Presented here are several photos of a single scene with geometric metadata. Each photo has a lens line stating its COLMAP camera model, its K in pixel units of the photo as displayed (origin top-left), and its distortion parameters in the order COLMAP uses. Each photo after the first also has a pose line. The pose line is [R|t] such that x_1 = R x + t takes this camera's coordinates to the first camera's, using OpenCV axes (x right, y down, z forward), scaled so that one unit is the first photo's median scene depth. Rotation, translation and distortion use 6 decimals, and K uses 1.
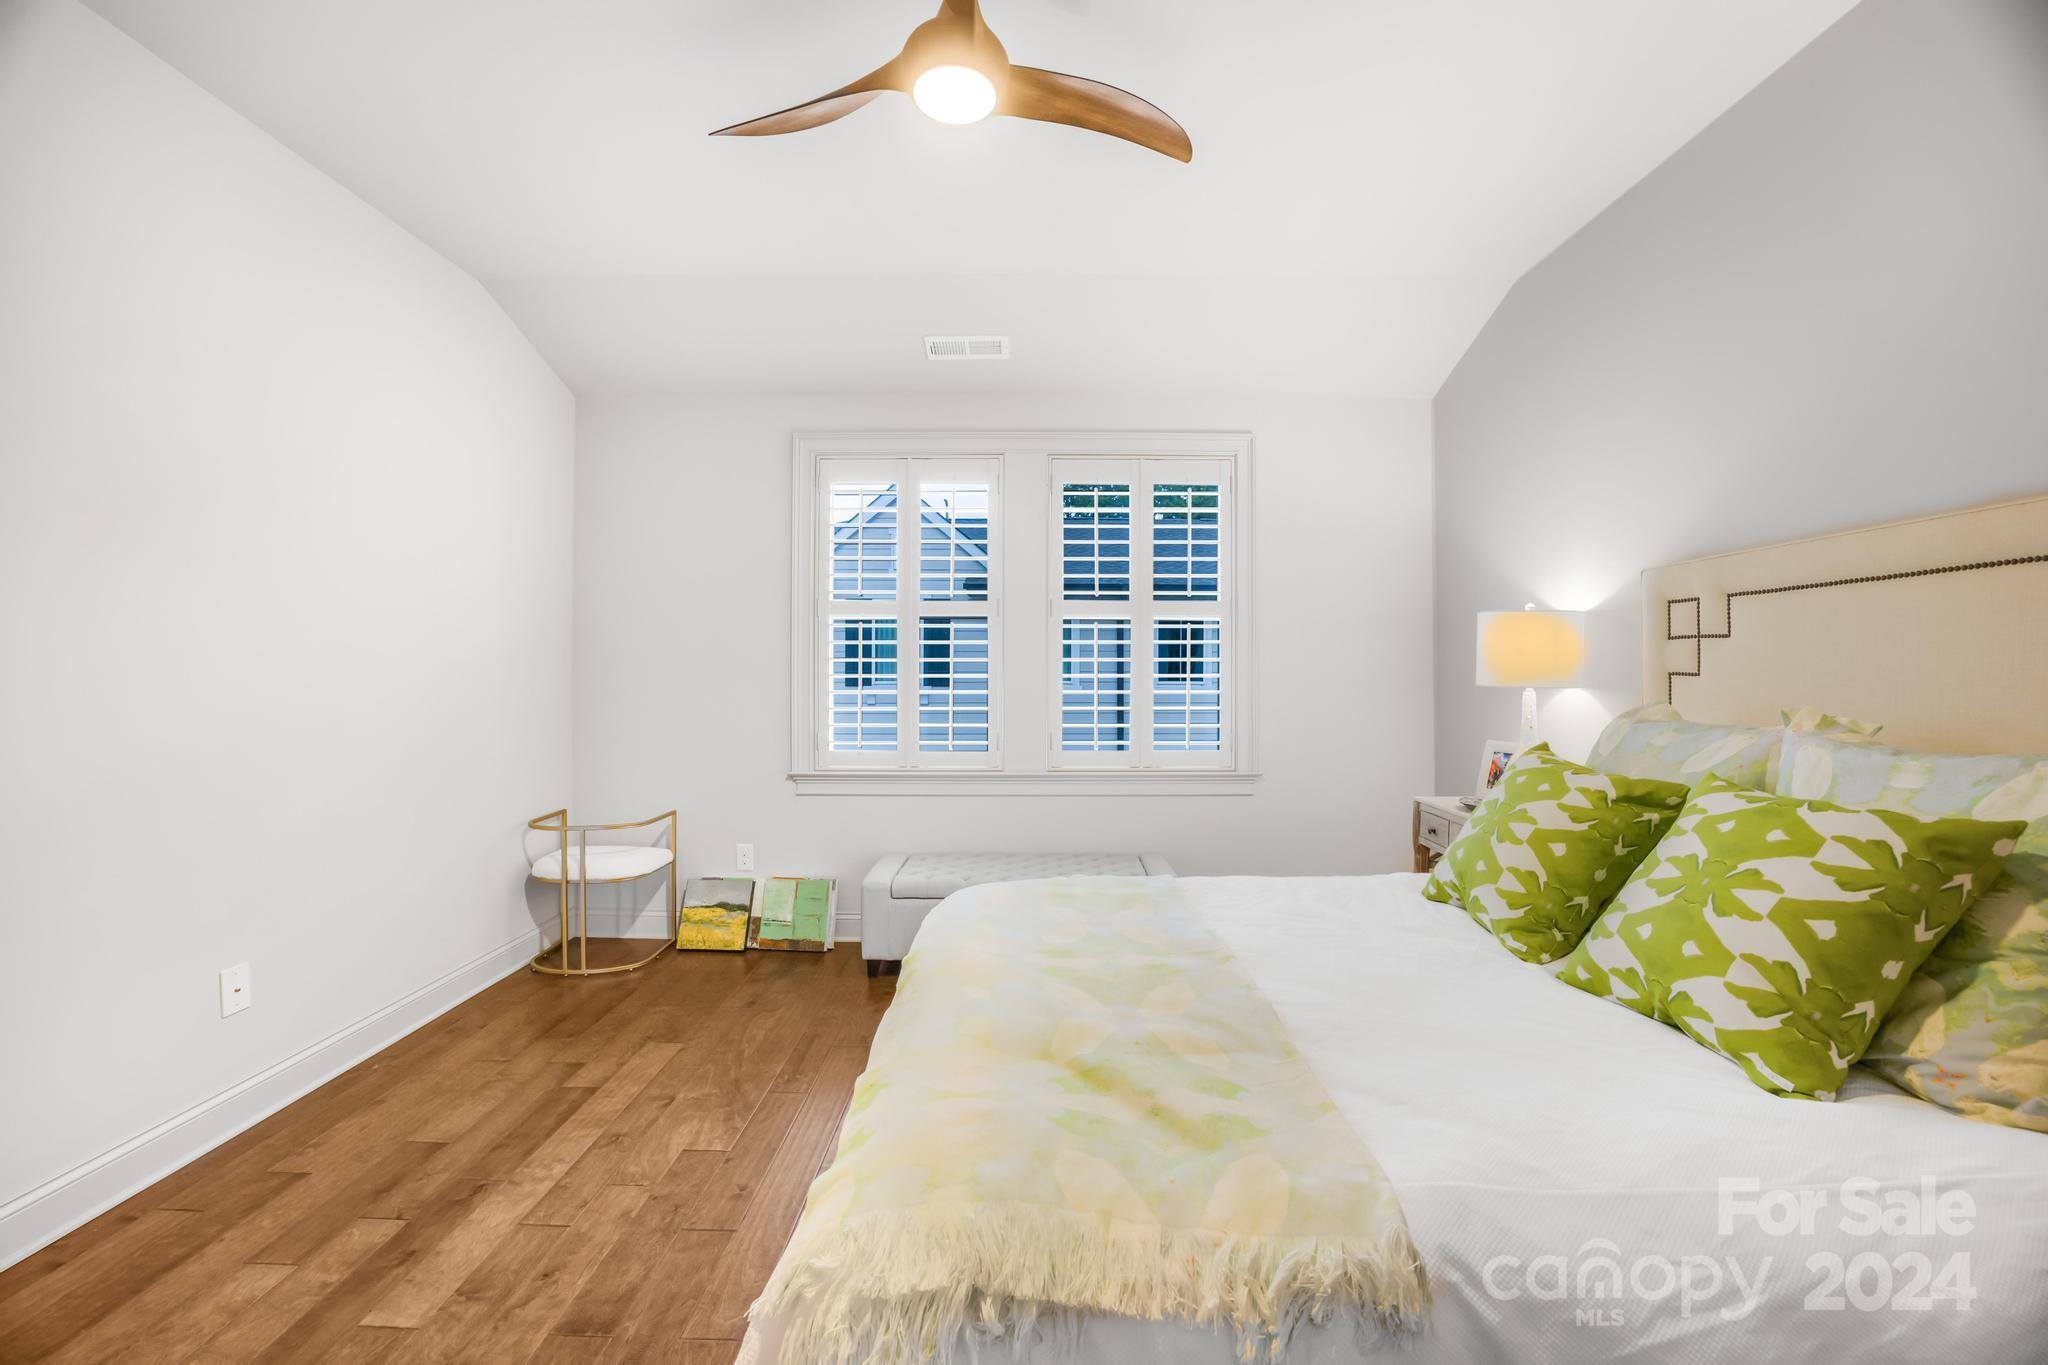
lens RADIAL K [[823.8, 0, 1024.5], [0, 823.8, 673.3], [0, 0, 1]] dist [-0.035510, 0.008161]
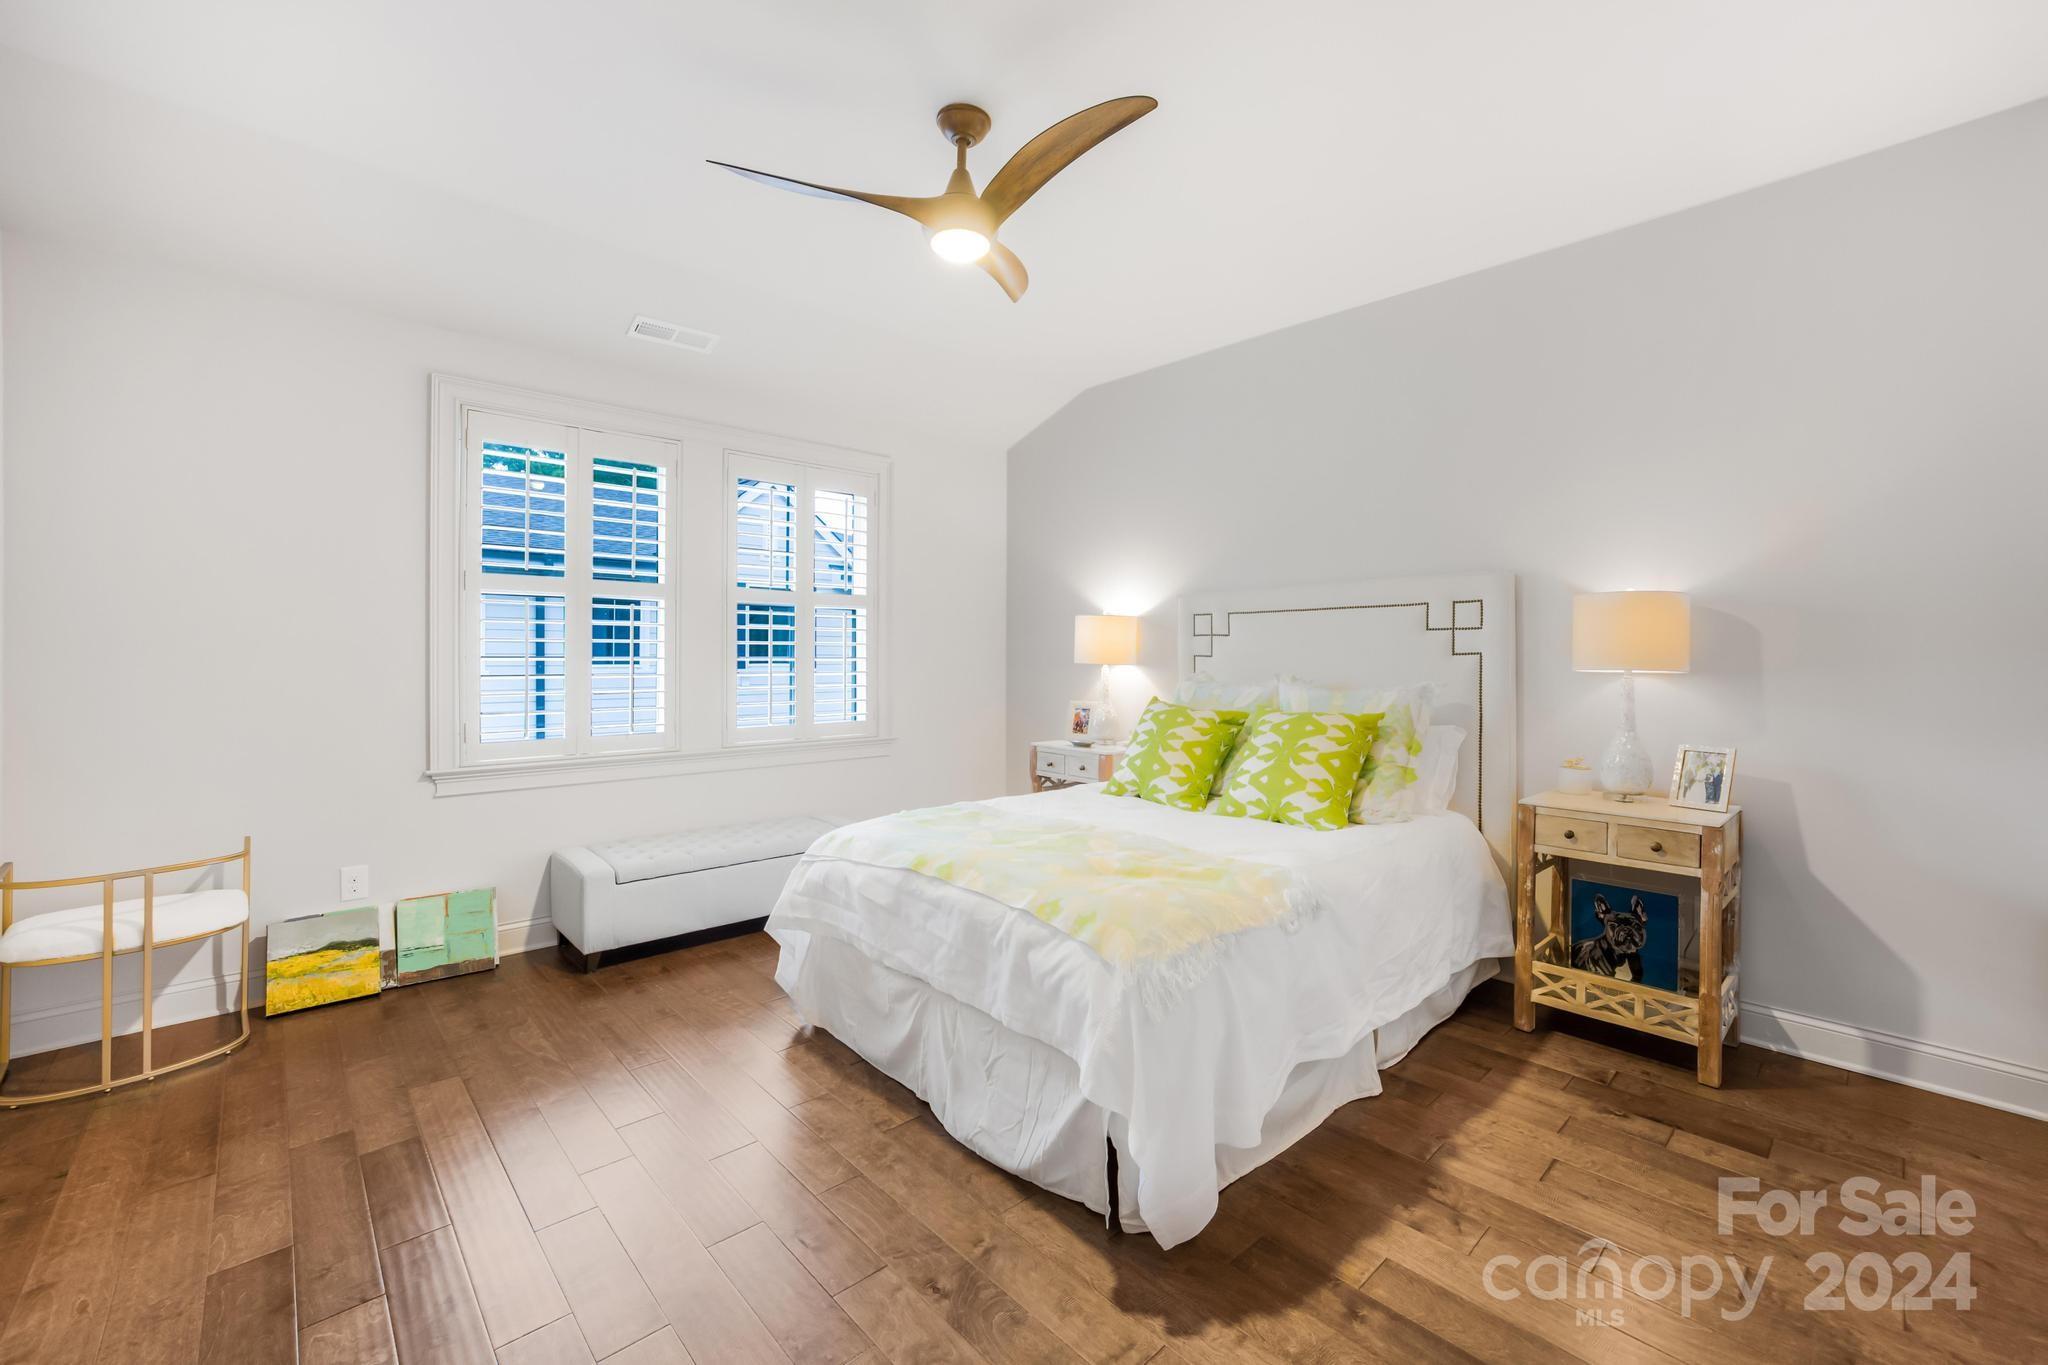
lens RADIAL K [[823.8, 0, 1044.7], [0, 823.8, 671.3], [0, 0, 1]] dist [-0.035510, 0.008161]
pose [[0.716201, -0.013182, 0.697770, -0.507170], [0.000506, 0.999831, 0.018369, 0.000592], [-0.697894, -0.012803, 0.716087, -0.053893]]
